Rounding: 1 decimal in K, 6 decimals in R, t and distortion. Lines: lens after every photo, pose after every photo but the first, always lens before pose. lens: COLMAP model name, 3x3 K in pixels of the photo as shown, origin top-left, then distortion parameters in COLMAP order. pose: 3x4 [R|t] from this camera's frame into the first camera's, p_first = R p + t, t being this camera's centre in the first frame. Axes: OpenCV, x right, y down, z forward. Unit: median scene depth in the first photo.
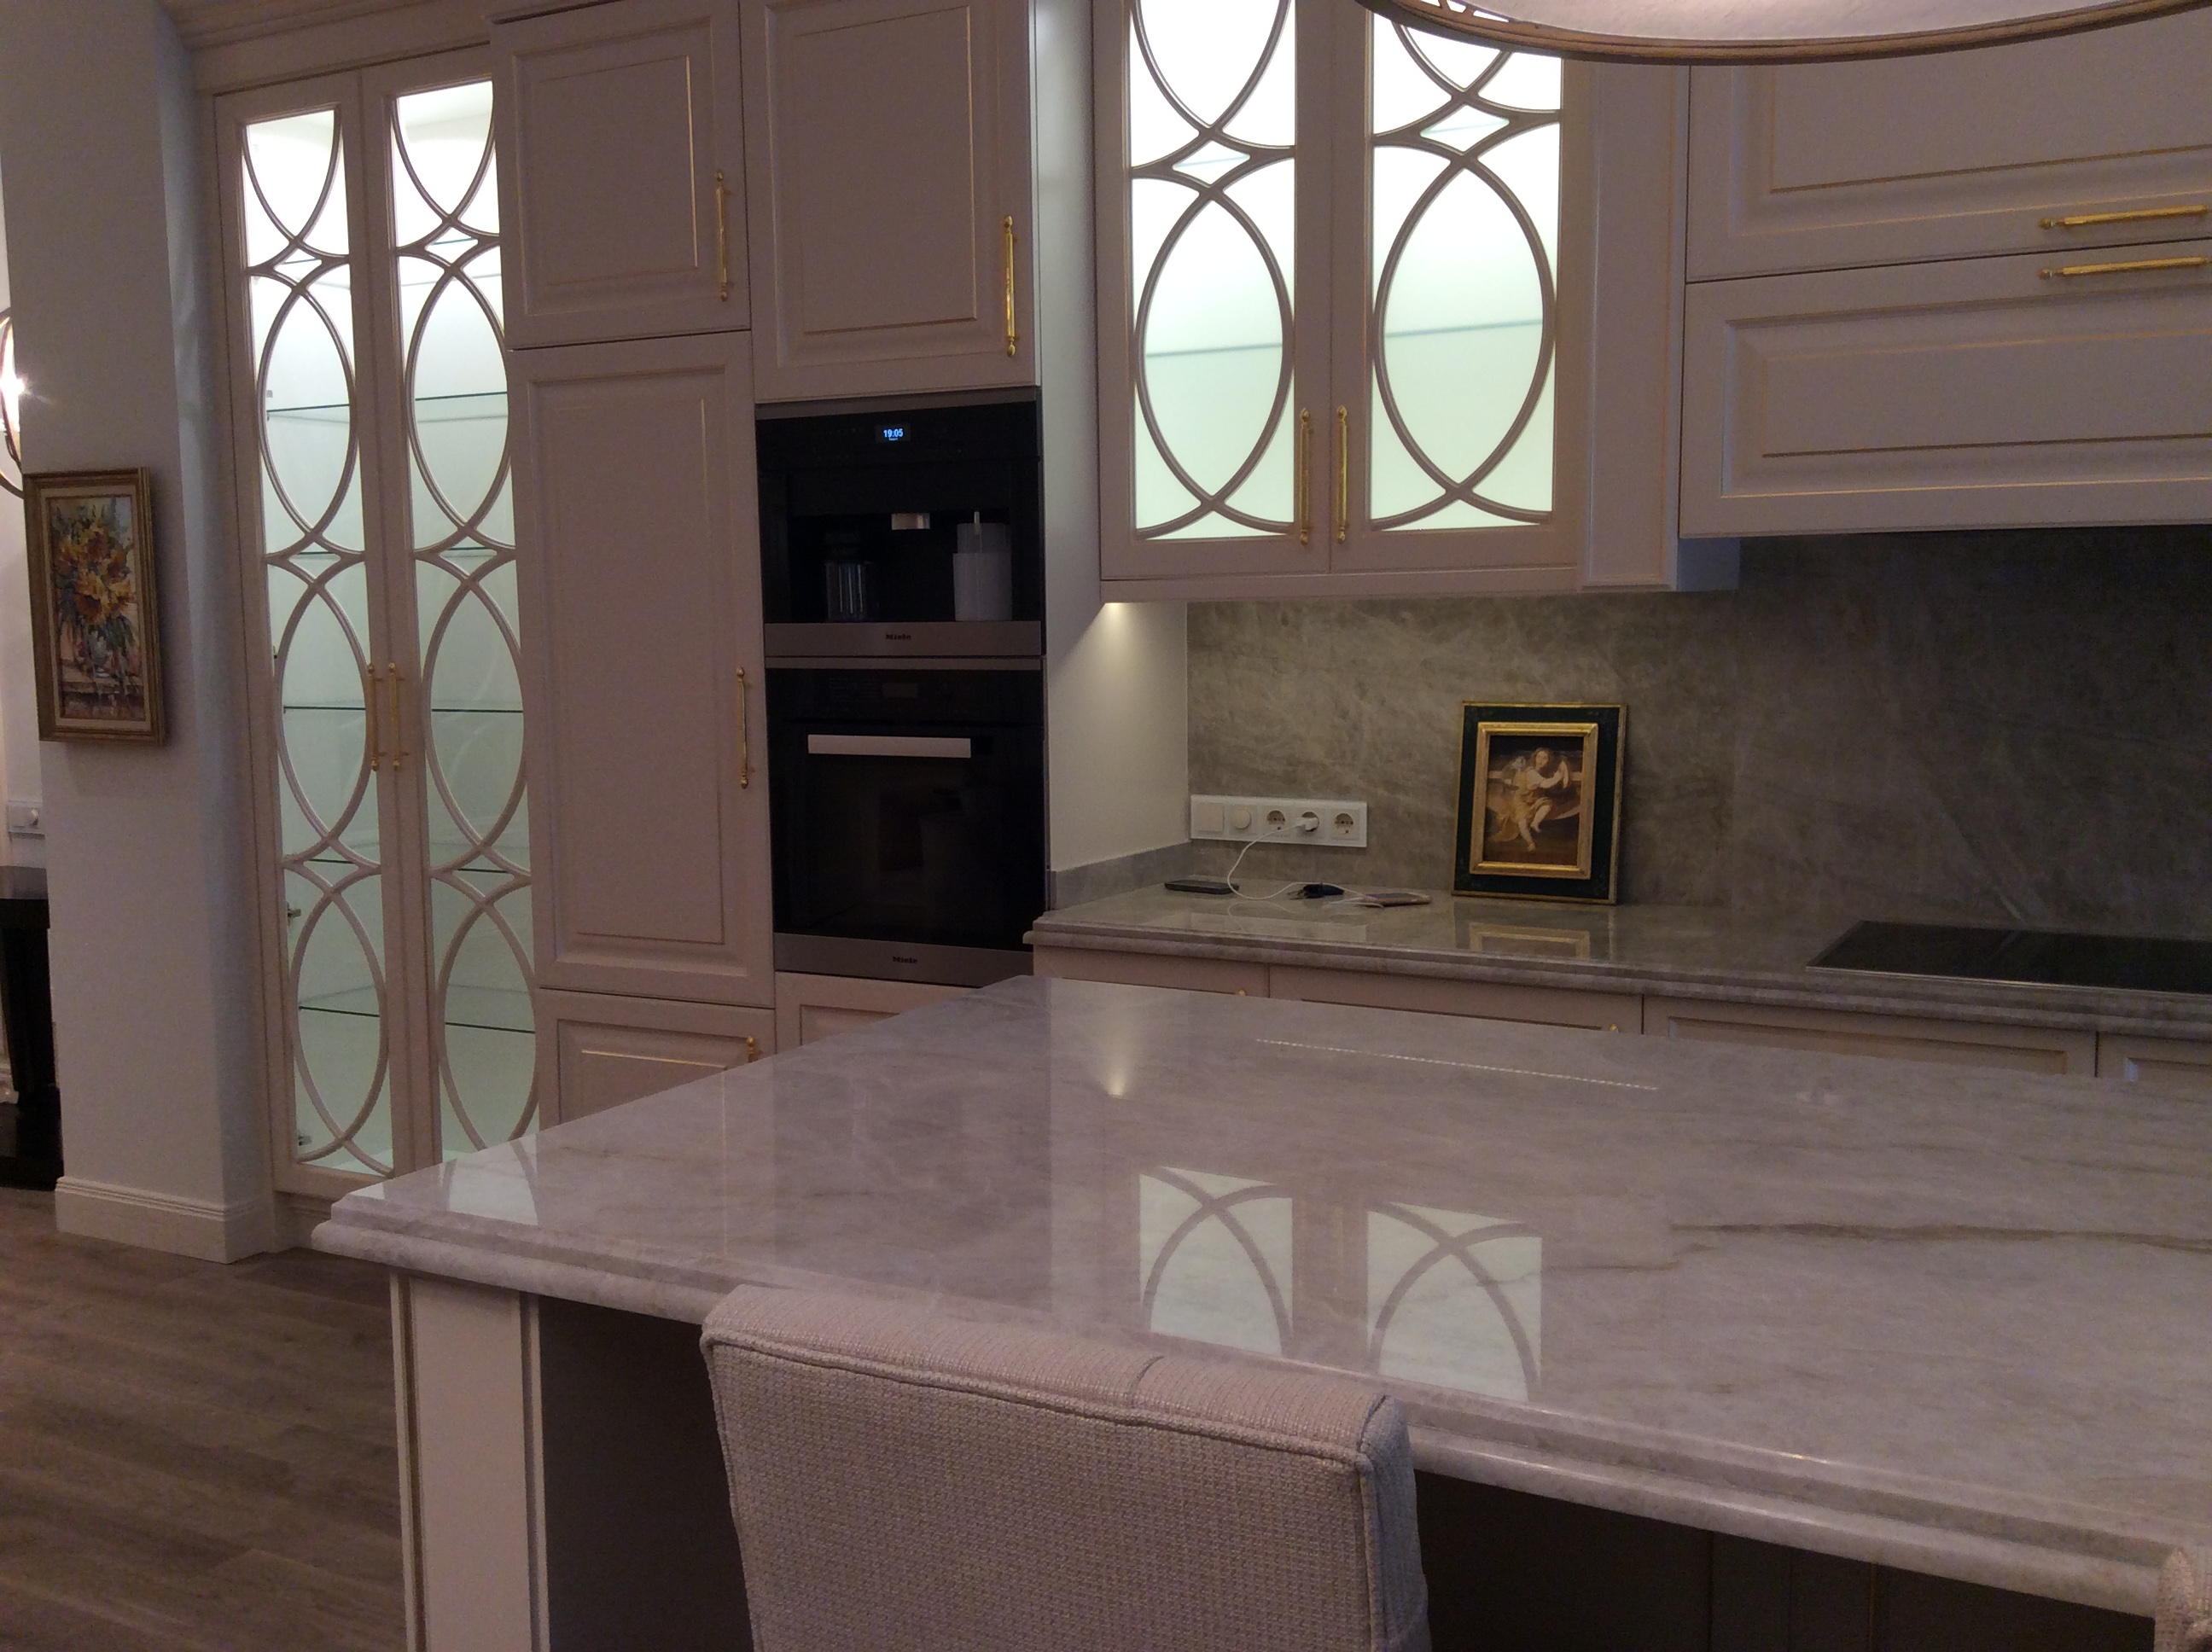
lens RADIAL K [[2017.7, 0, 1104.9], [0, 2017.7, 805.3], [0, 0, 1]] dist [0.041417, 0.000000]
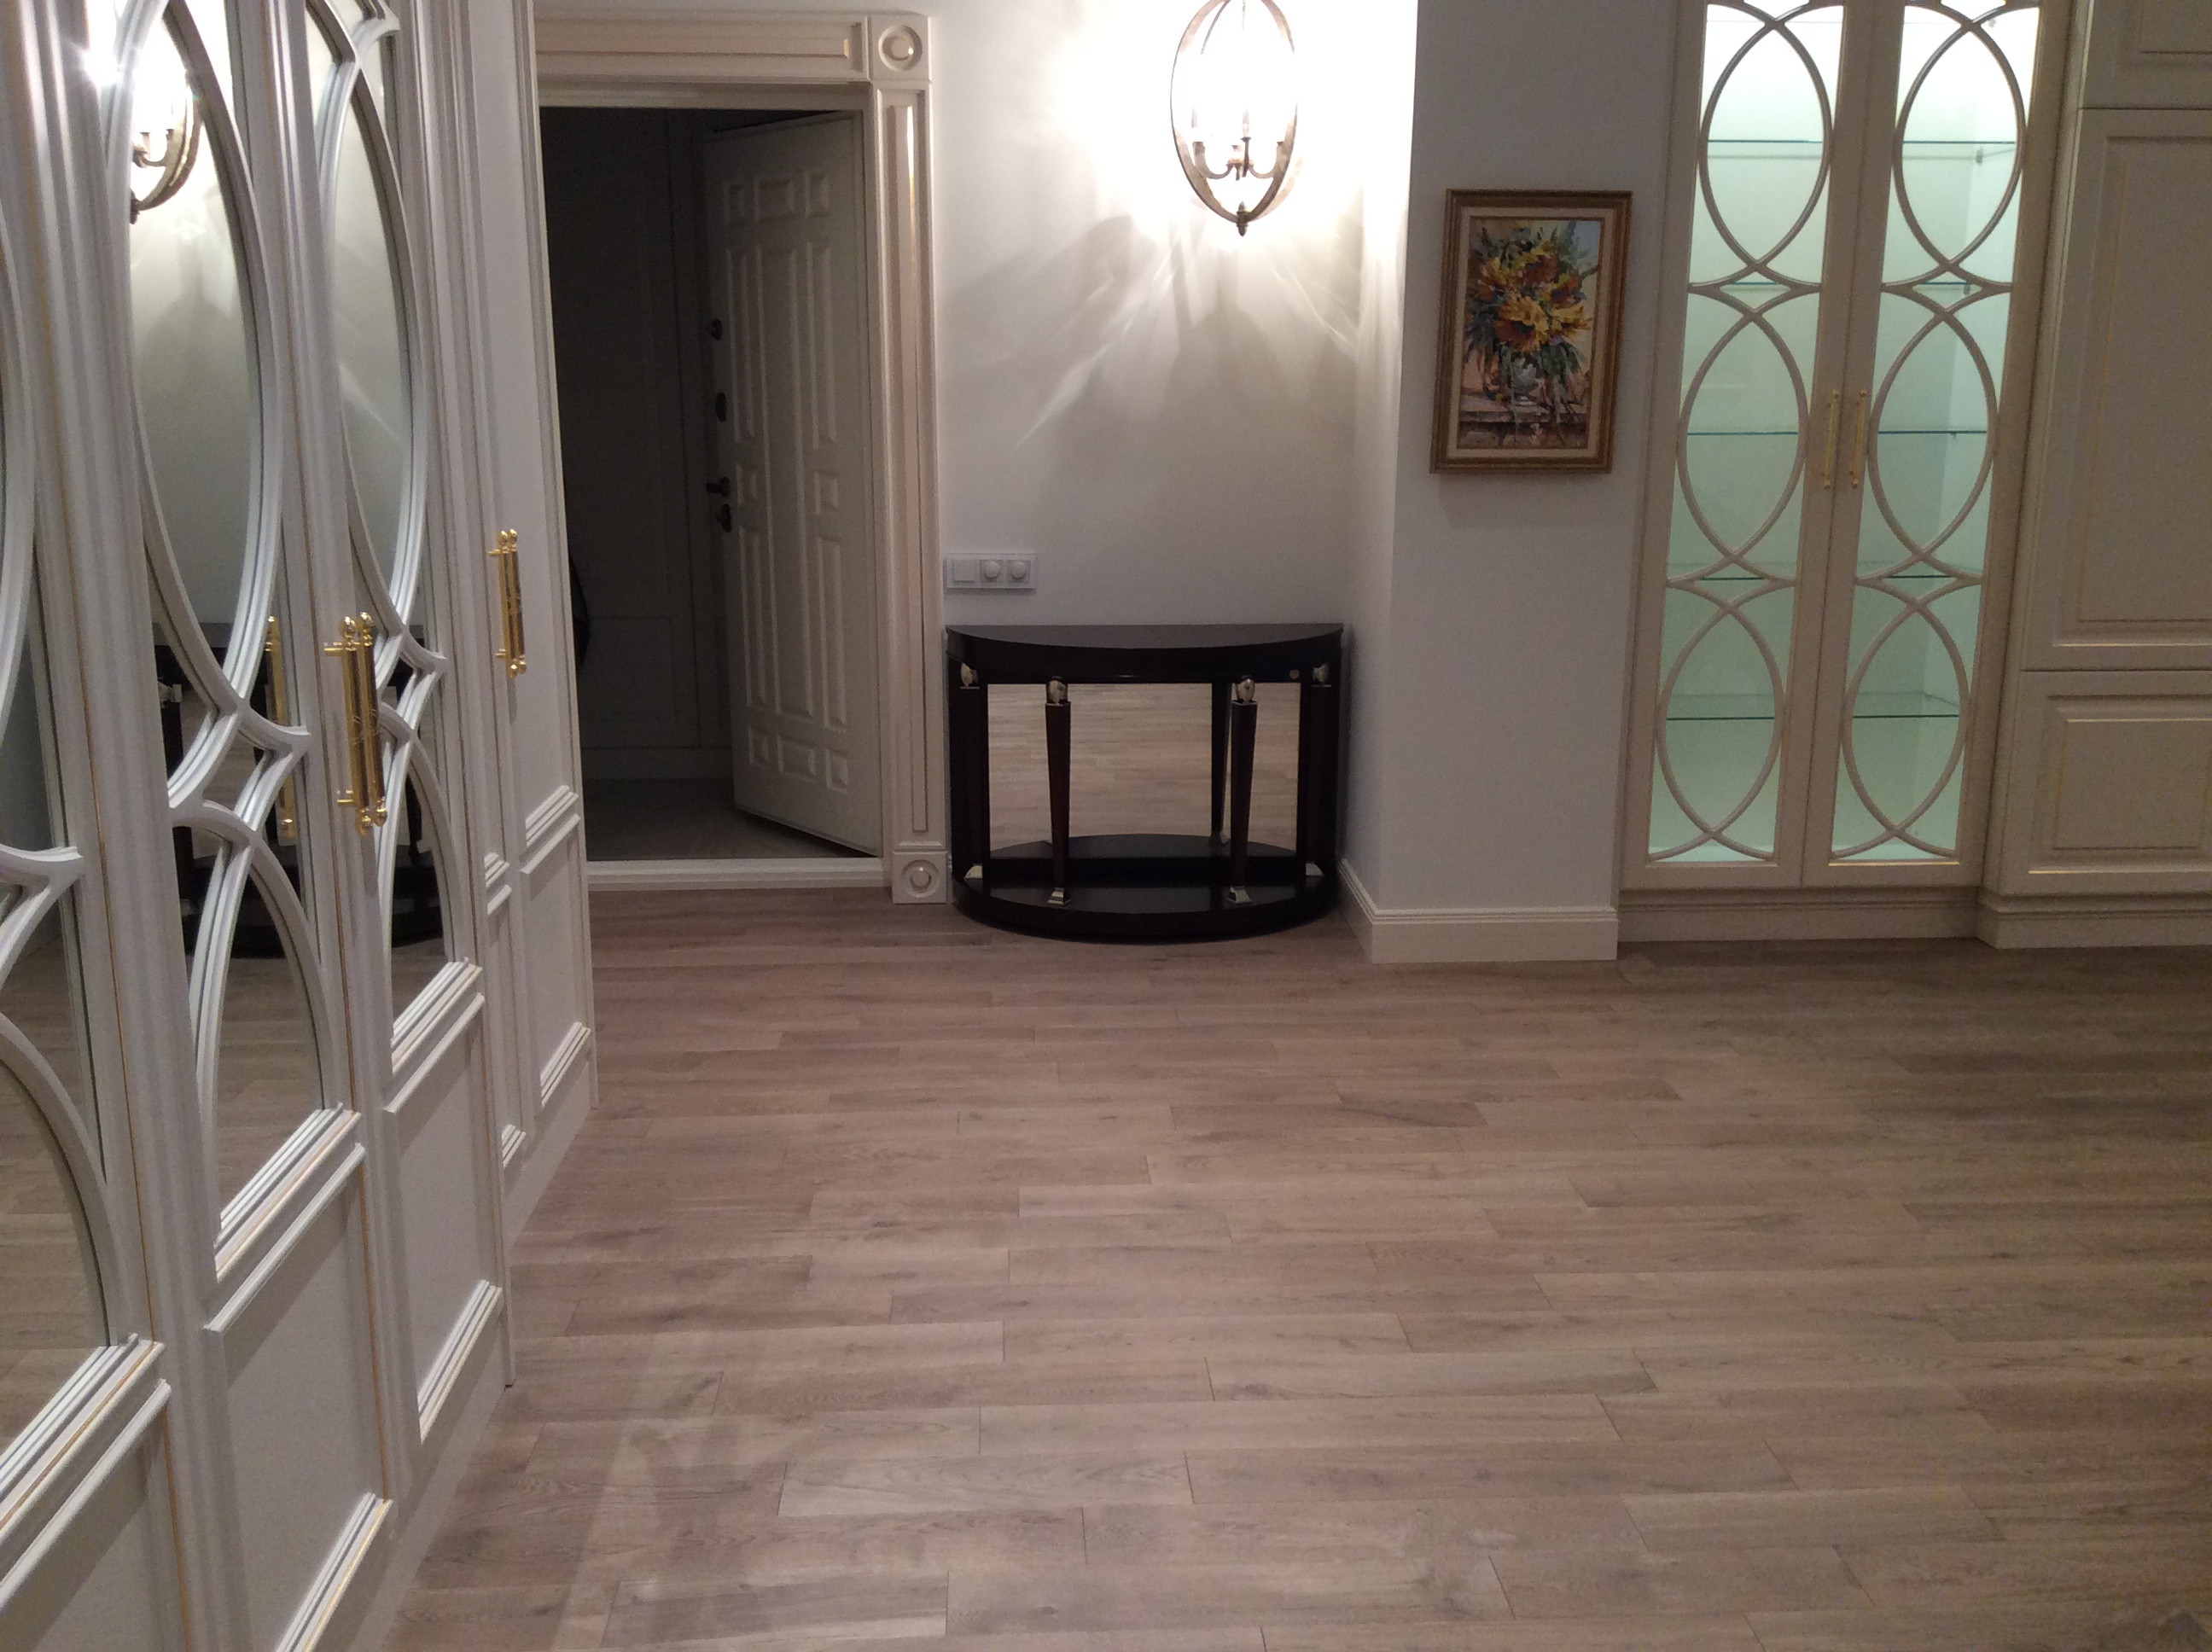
lens RADIAL K [[2017.7, 0, 1106.7], [0, 2017.7, 840.2], [0, 0, 1]] dist [0.041417, 0.000000]
pose [[0.852361, -0.112592, 0.510689, -1.212416], [0.035406, 0.986732, 0.158452, -0.017267], [-0.521754, -0.116977, 0.845038, 0.243587]]
